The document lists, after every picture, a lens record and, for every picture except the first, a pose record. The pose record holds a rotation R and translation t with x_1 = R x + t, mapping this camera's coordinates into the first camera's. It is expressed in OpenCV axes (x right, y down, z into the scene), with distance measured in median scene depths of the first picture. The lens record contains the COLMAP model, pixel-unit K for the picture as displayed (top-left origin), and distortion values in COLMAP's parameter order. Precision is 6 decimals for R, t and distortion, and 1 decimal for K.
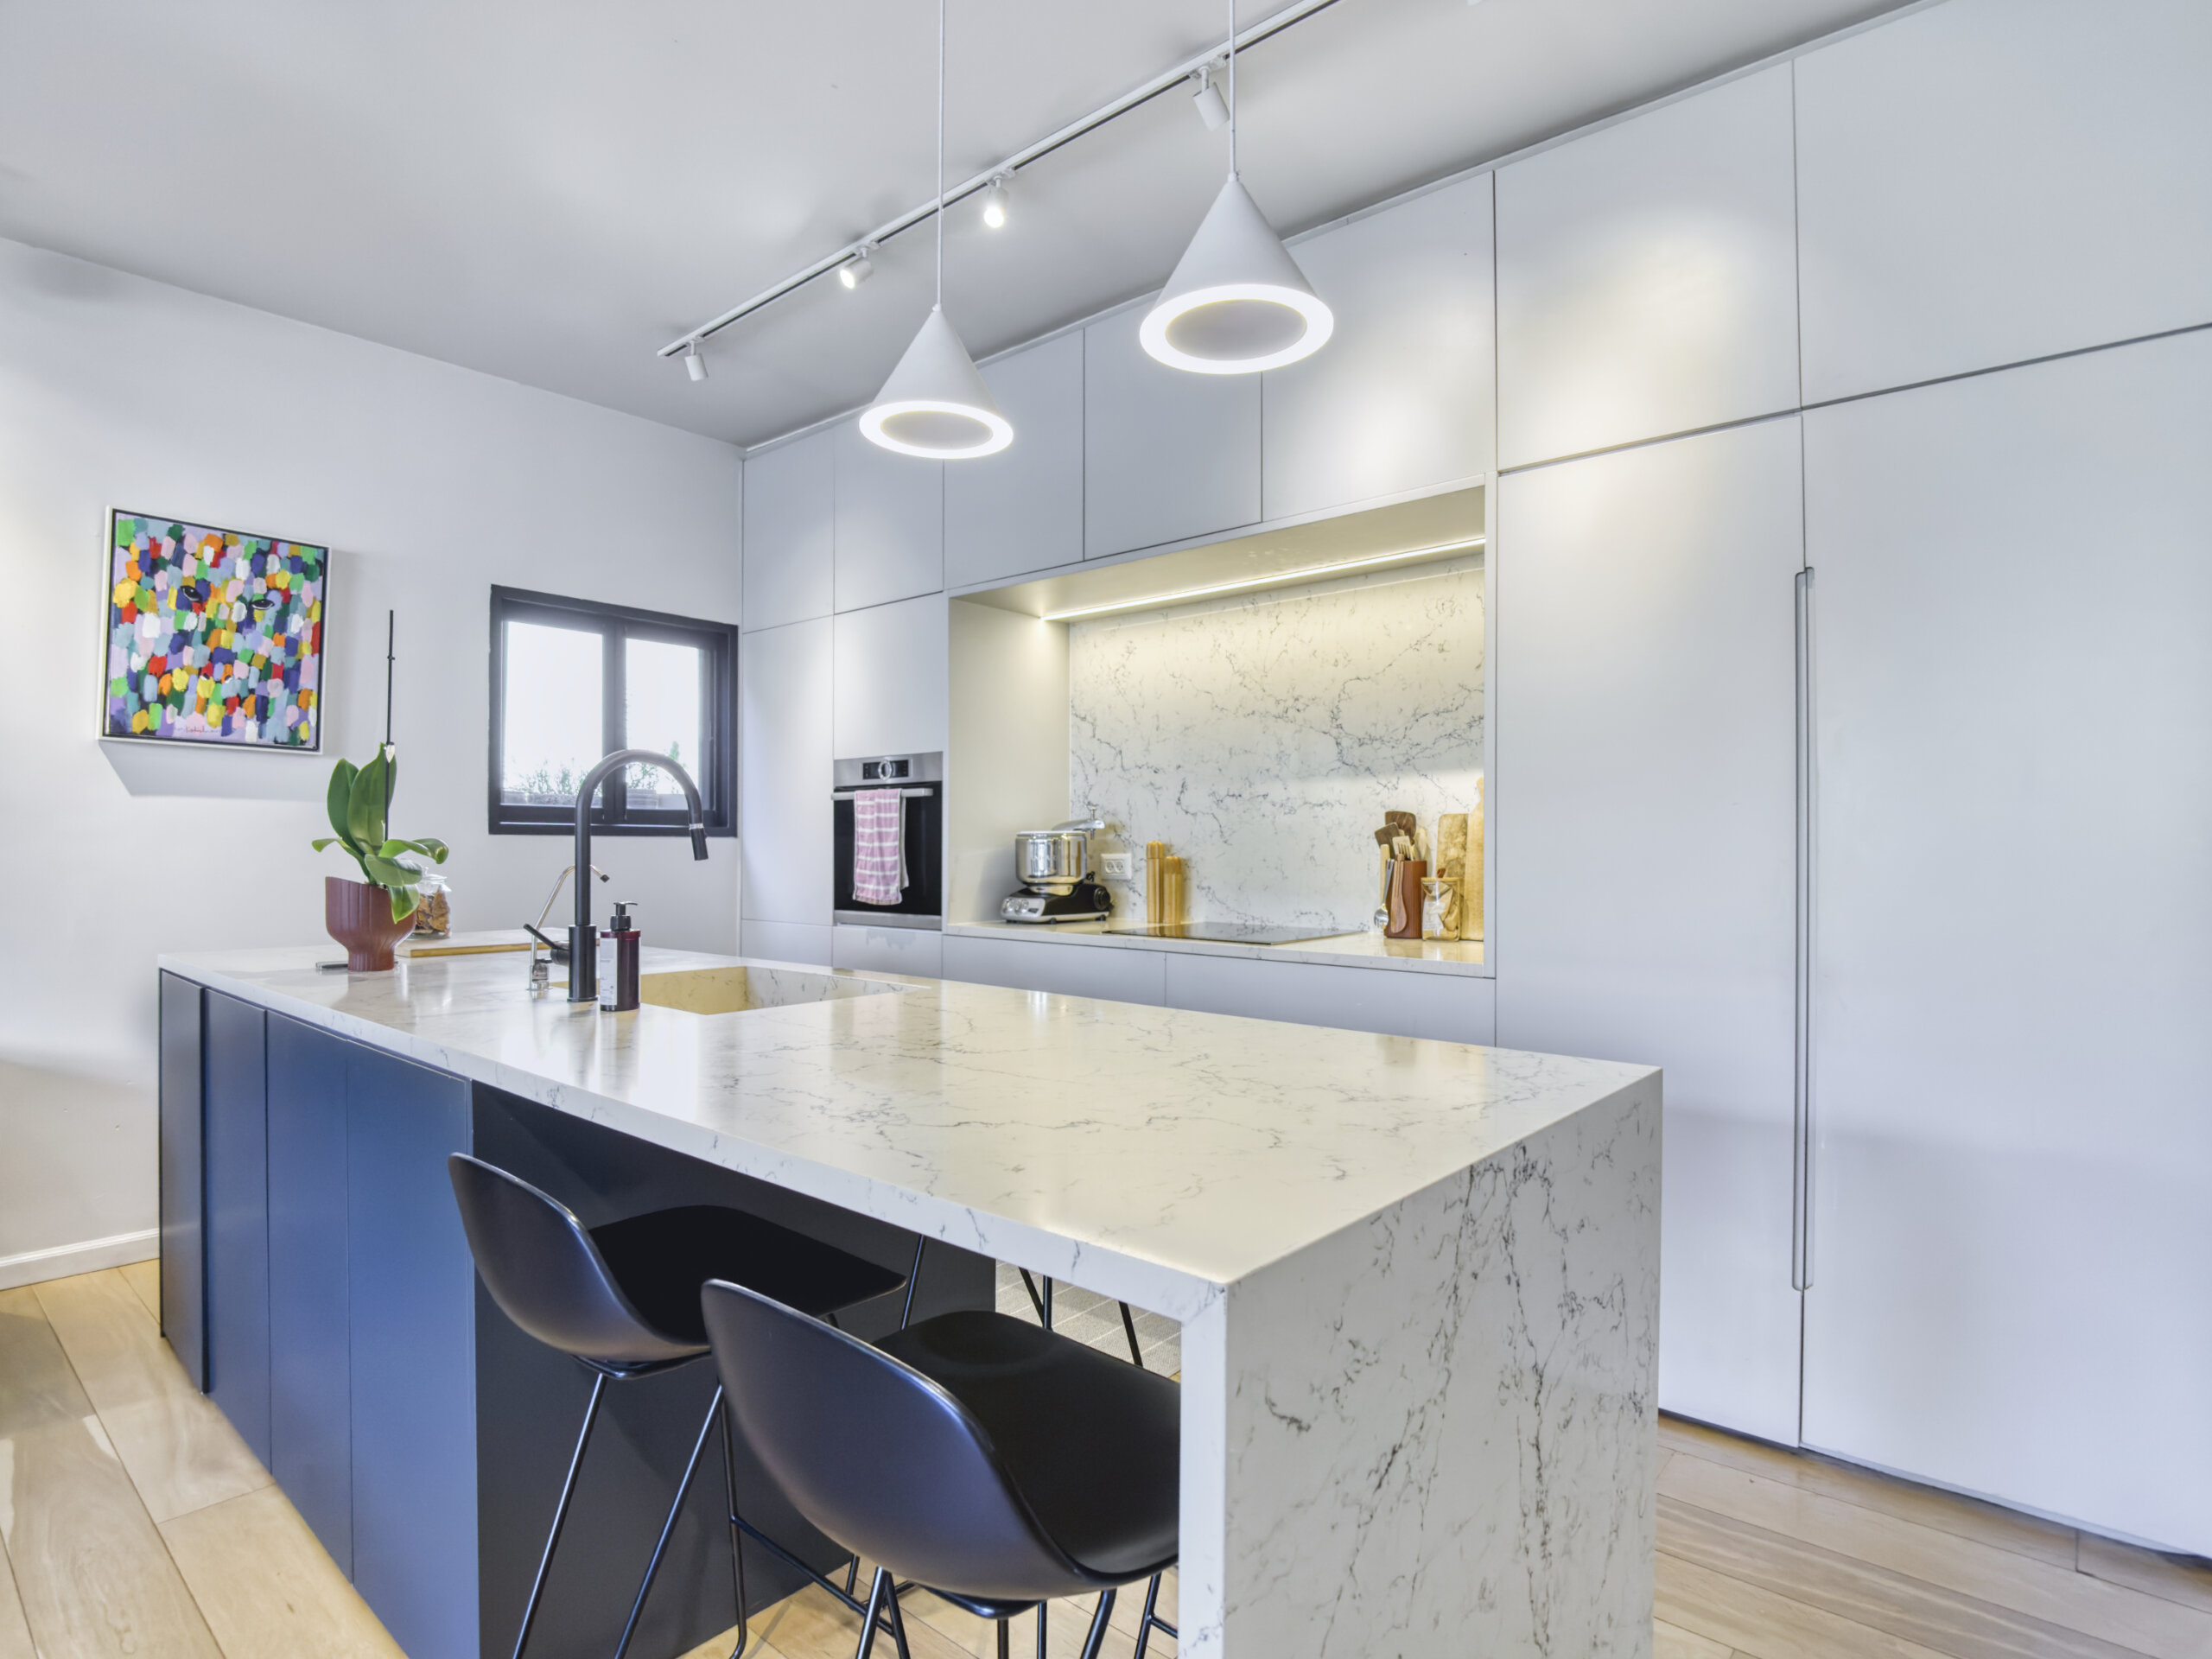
lens RADIAL K [[1127.2, 0, 1088.0], [0, 1127.2, 834.6], [0, 0, 1]] dist [-0.013285, -0.009635]
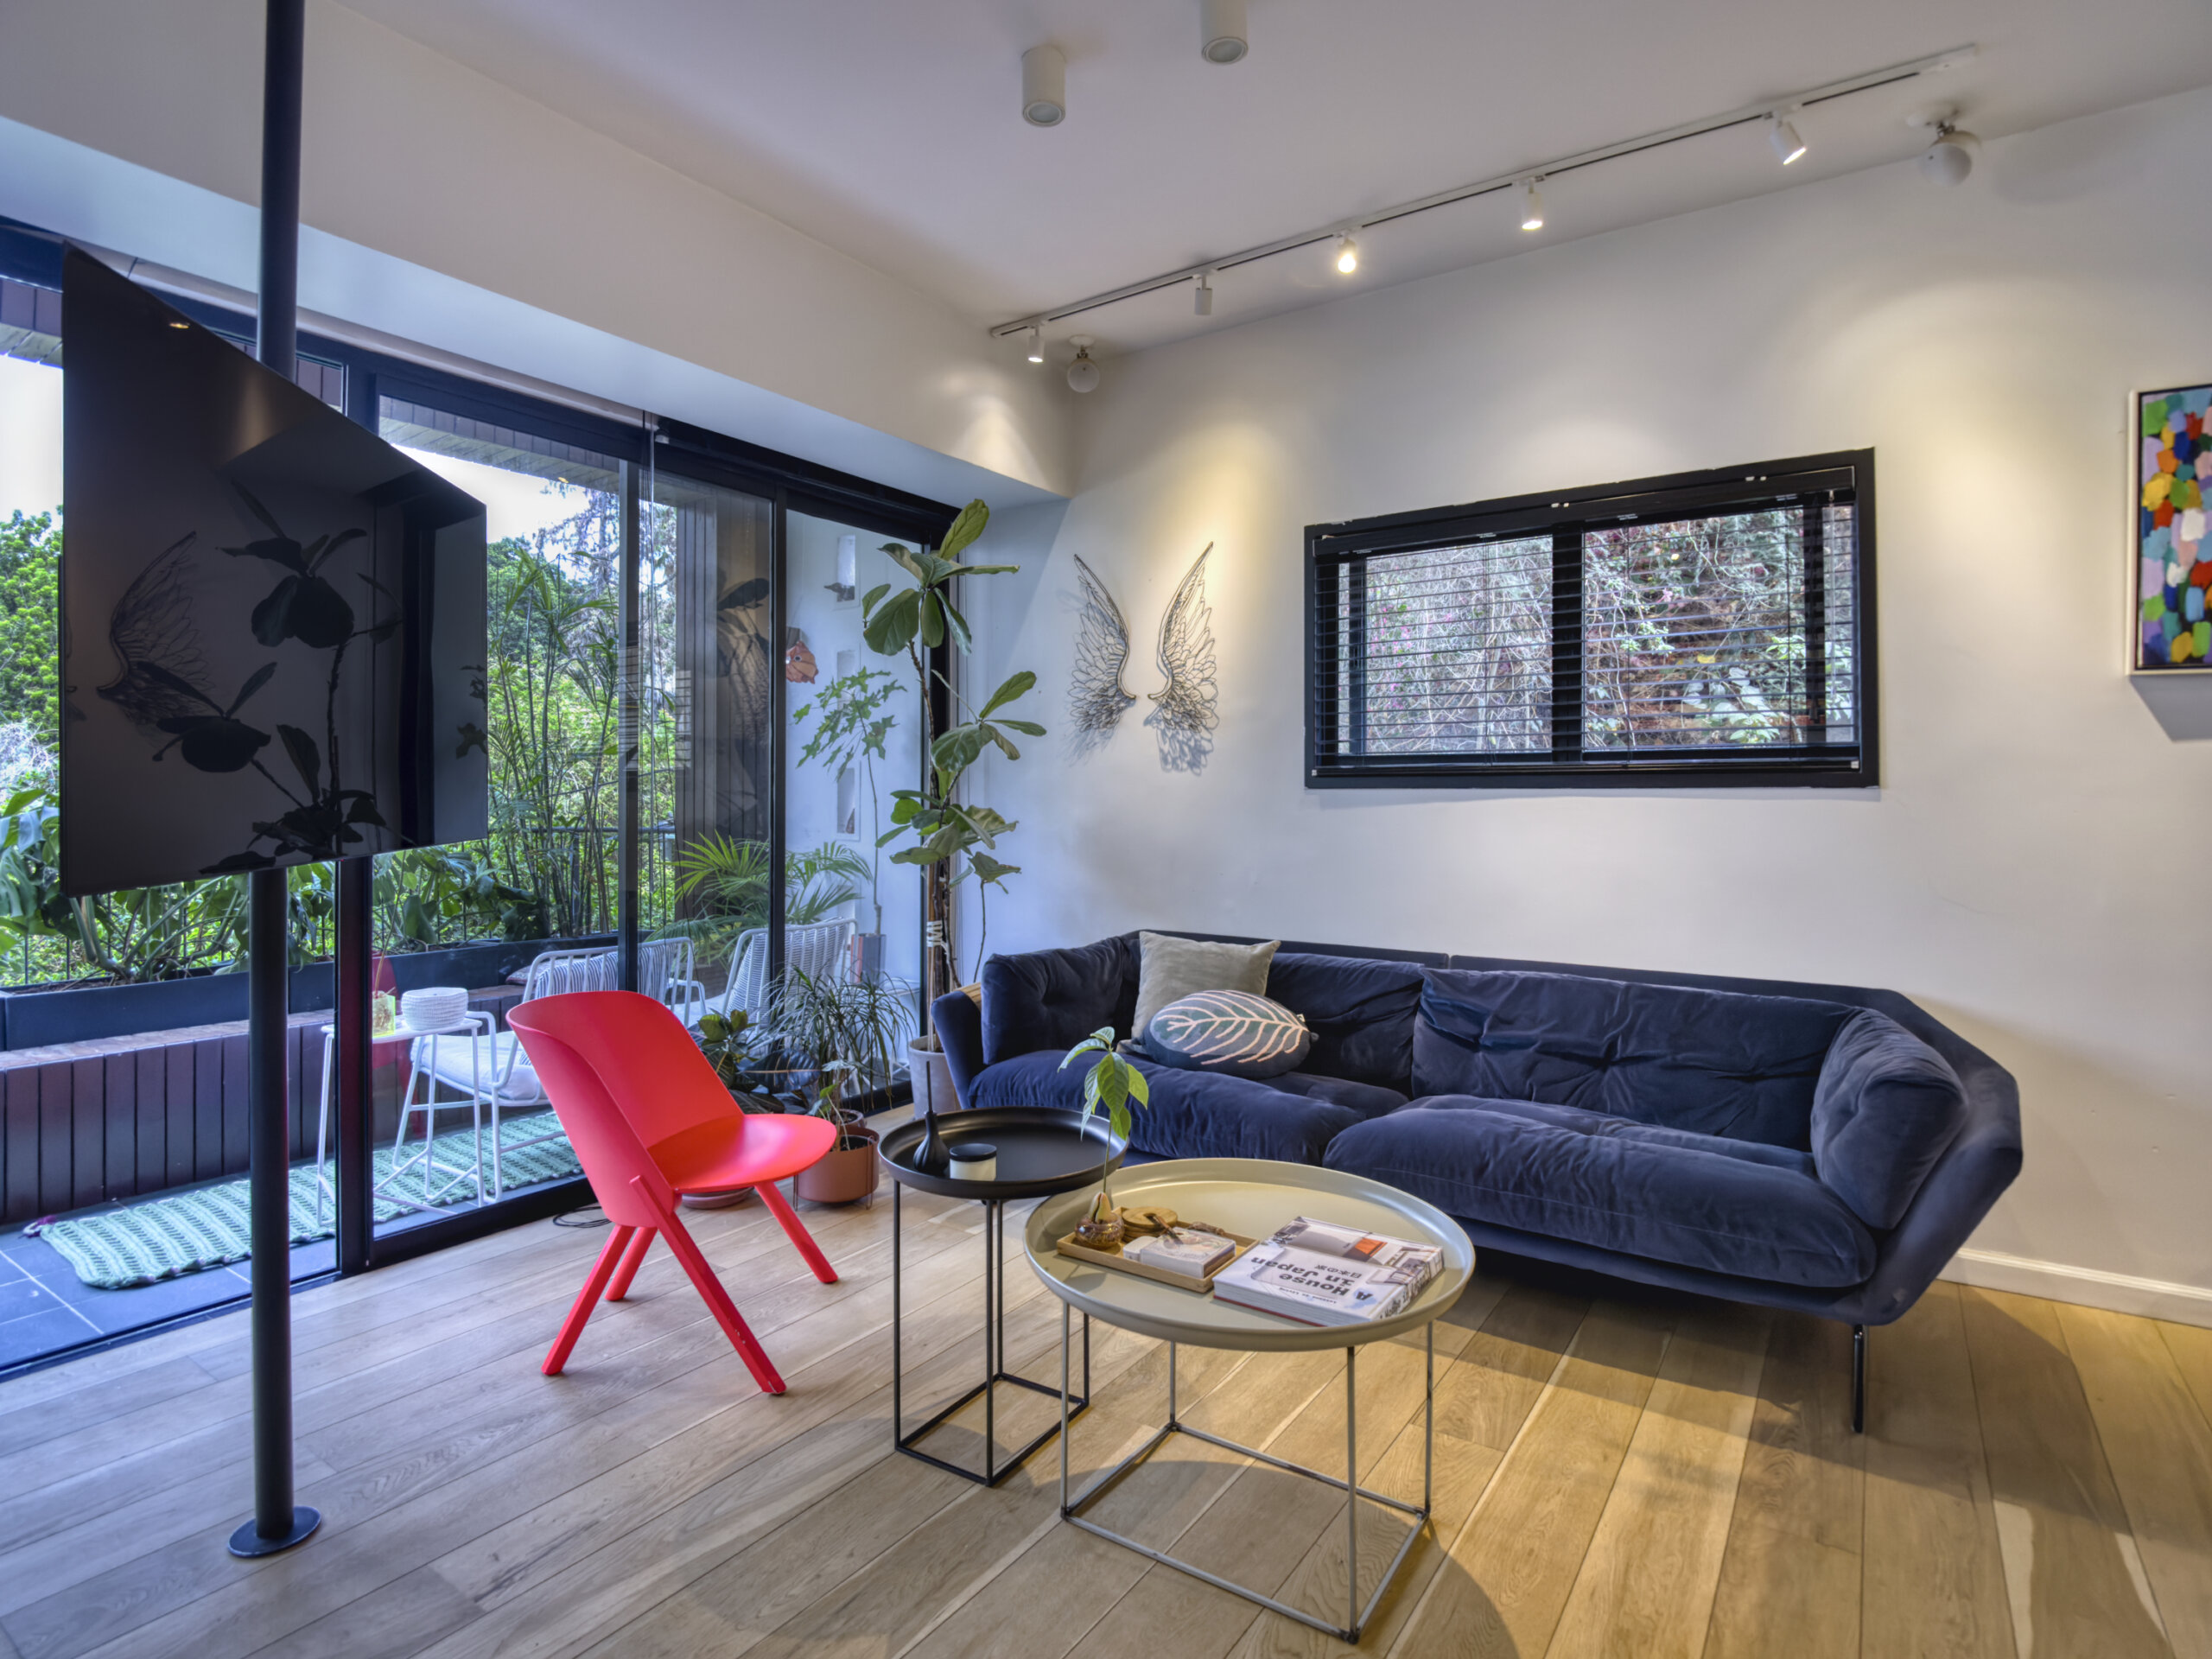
lens RADIAL K [[1127.2, 0, 1117.7], [0, 1127.2, 791.5], [0, 0, 1]] dist [-0.013285, -0.009635]
pose [[0.123363, -0.008875, -0.992322, -0.150705], [0.007676, 0.999939, -0.007989, 0.001821], [0.992332, -0.006632, 0.123424, 0.132418]]
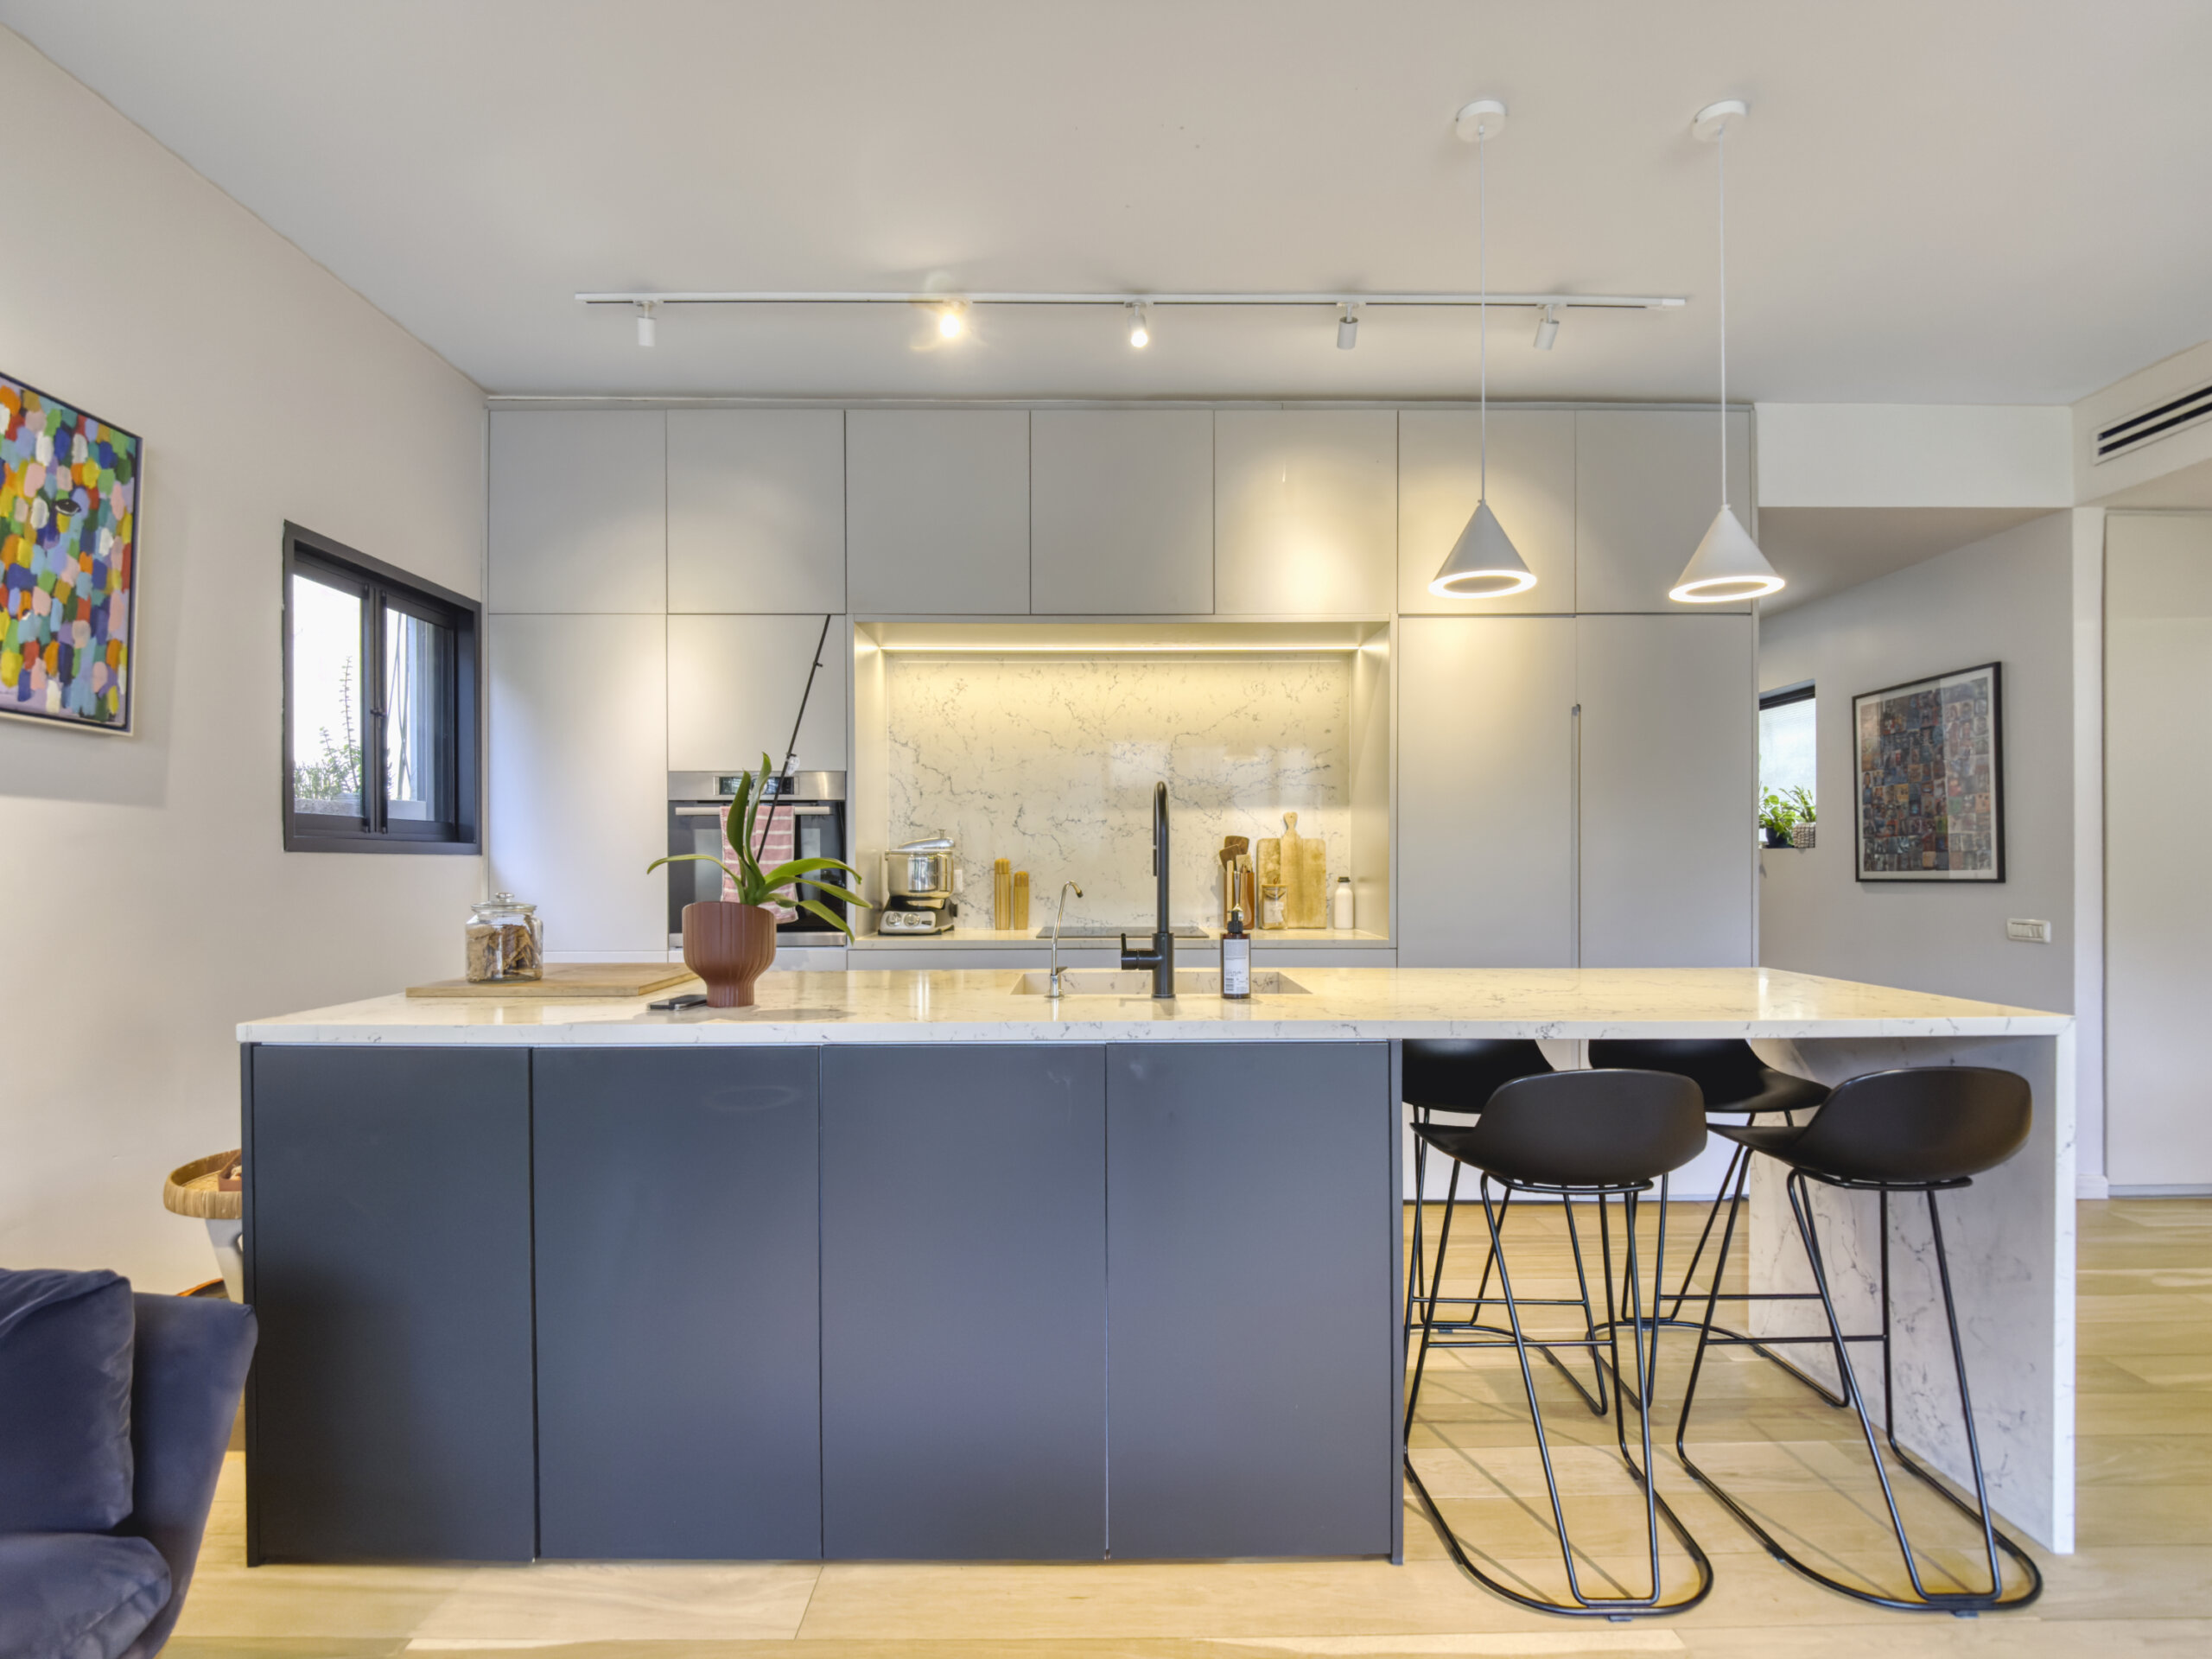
lens RADIAL K [[1127.2, 0, 1092.6], [0, 1127.2, 858.6], [0, 0, 1]] dist [-0.013285, -0.009635]
pose [[0.750075, -0.002325, 0.661349, -0.710502], [-0.001608, 0.999984, 0.005339, -0.000847], [-0.661351, -0.005068, 0.750060, 0.098352]]
